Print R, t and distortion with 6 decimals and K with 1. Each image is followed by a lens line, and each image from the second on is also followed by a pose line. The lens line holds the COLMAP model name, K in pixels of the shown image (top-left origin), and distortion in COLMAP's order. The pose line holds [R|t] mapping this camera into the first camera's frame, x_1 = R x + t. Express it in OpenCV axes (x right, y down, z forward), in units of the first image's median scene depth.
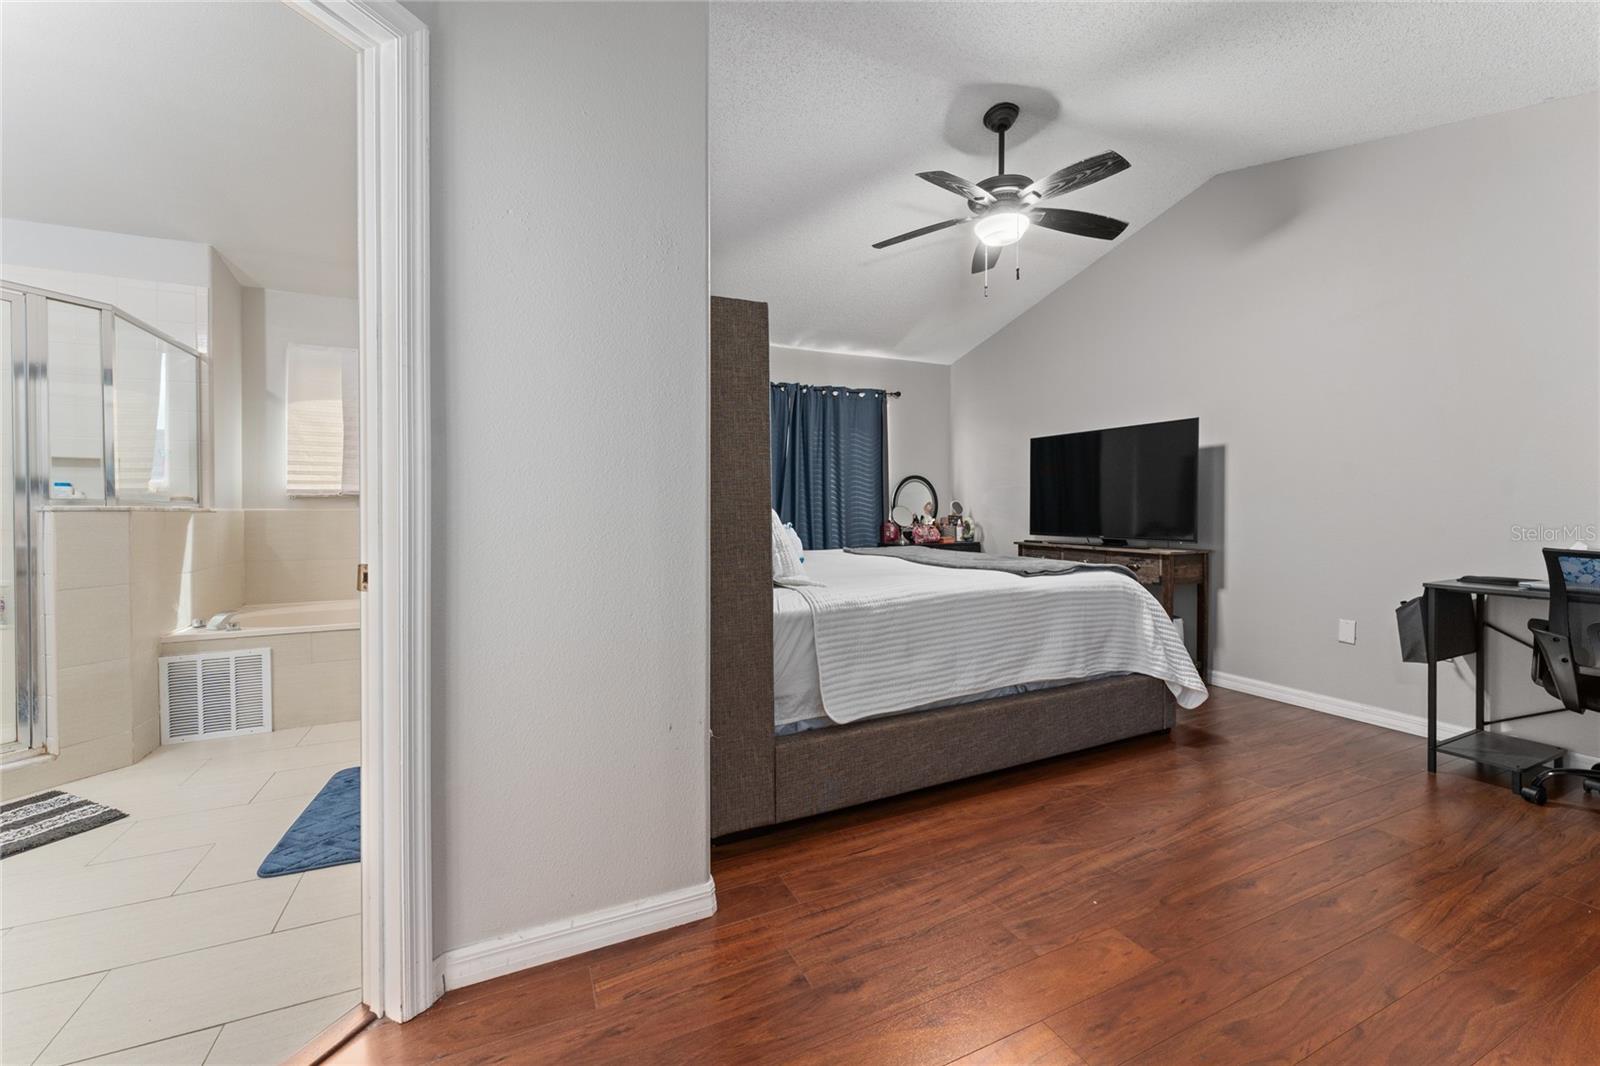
lens RADIAL K [[645.0, 0, 803.8], [0, 645.0, 509.7], [0, 0, 1]] dist [-0.002209, -0.002181]
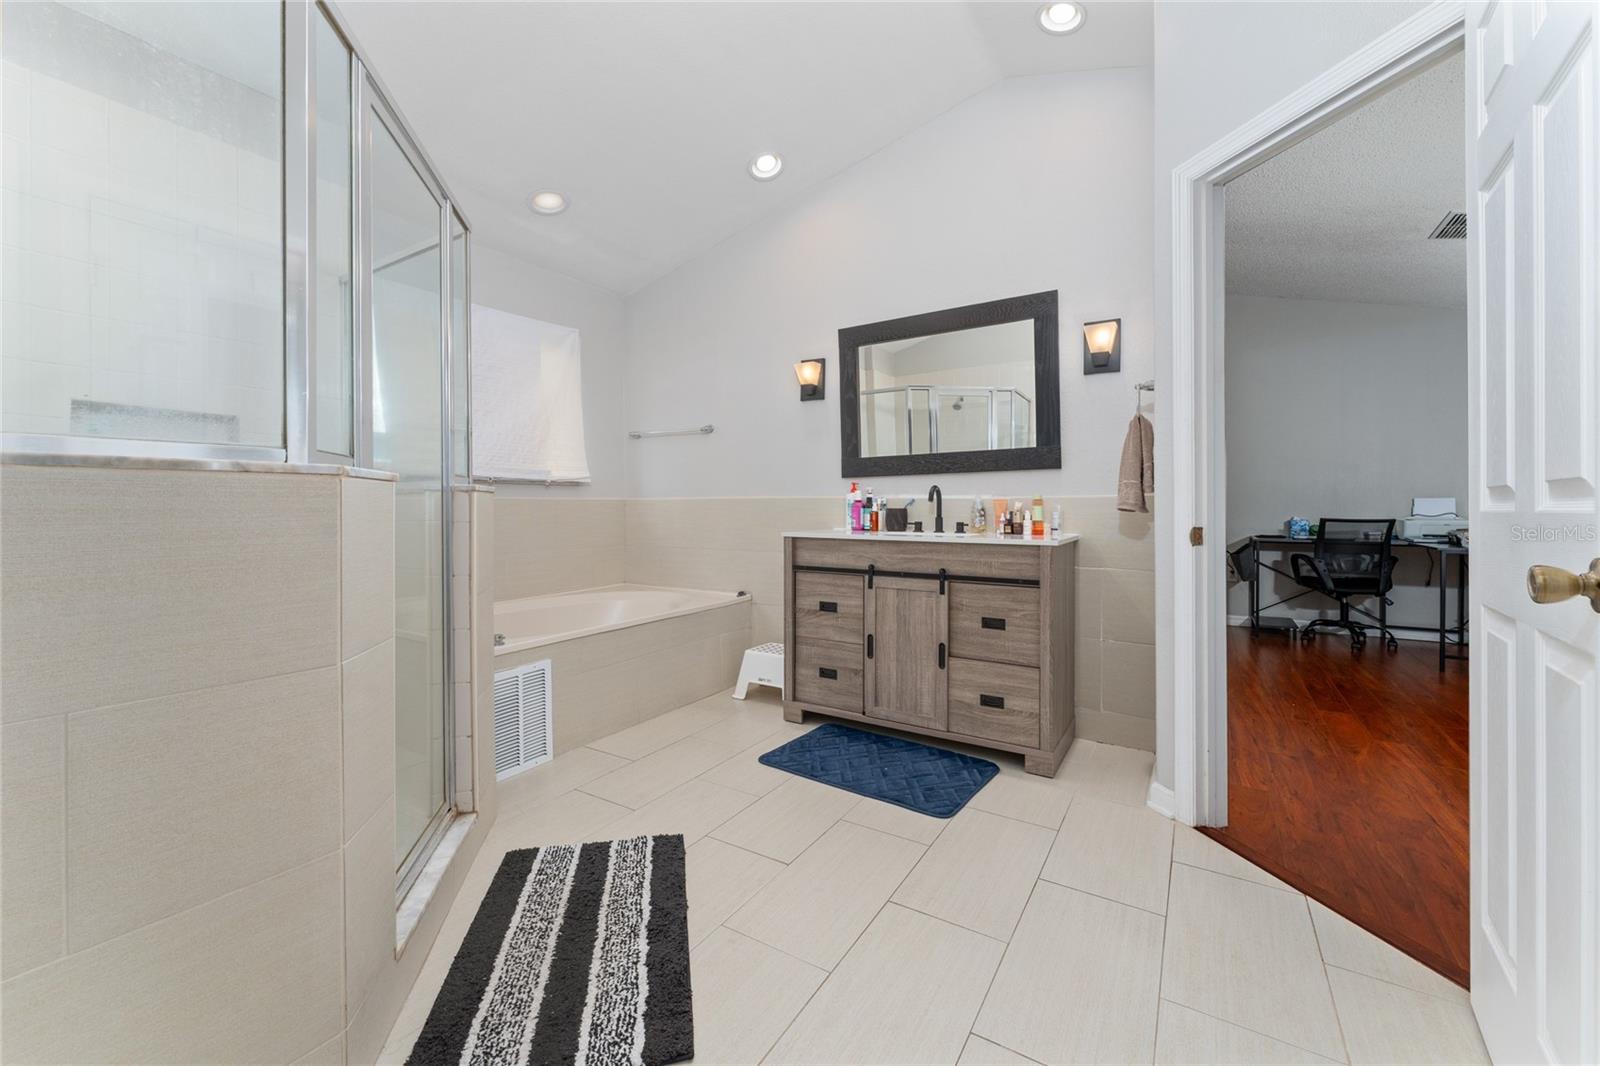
lens RADIAL K [[645.0, 0, 799.6], [0, 645.0, 510.8], [0, 0, 1]] dist [-0.002209, -0.002181]
pose [[0.829643, 0.005175, 0.558271, -1.035725], [-0.006258, 0.999980, 0.000031, 0.019925], [-0.558260, -0.003519, 0.829659, 0.125602]]
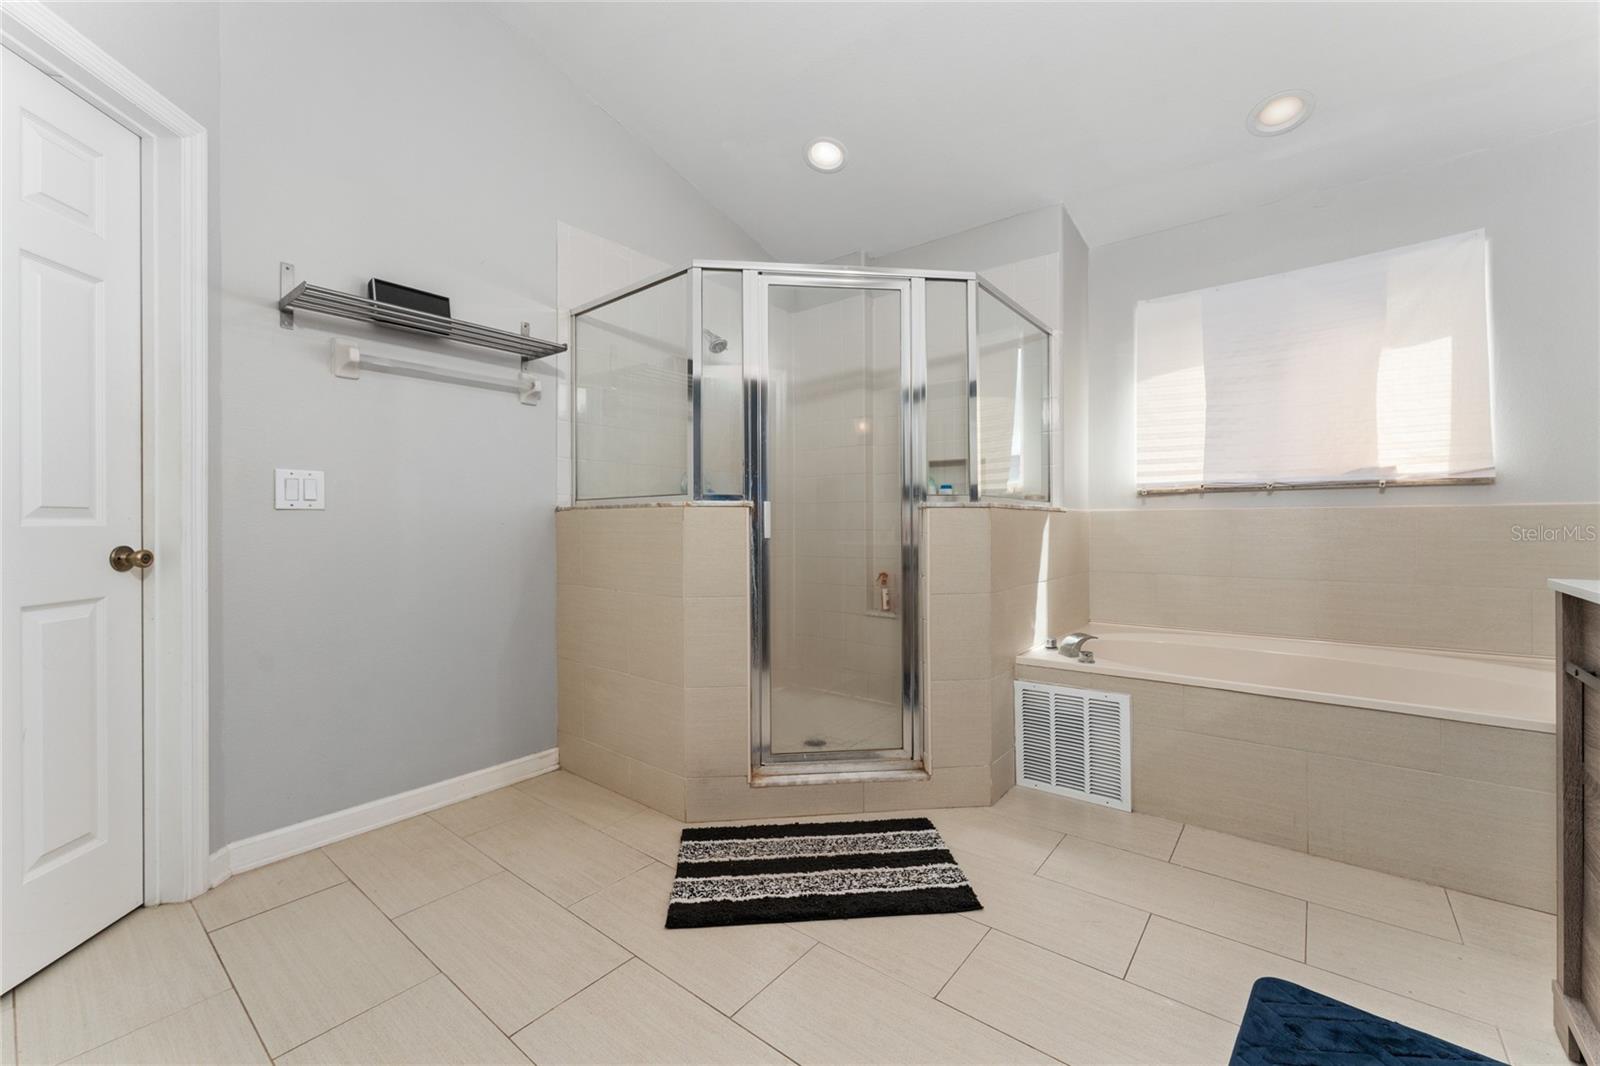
lens RADIAL K [[645.0, 0, 805.7], [0, 645.0, 527.8], [0, 0, 1]] dist [-0.002209, -0.002181]
pose [[0.451332, 0.010197, -0.892298, -0.348457], [0.002841, 0.999913, 0.012864, 0.014507], [0.892352, -0.008341, 0.451264, 0.347420]]
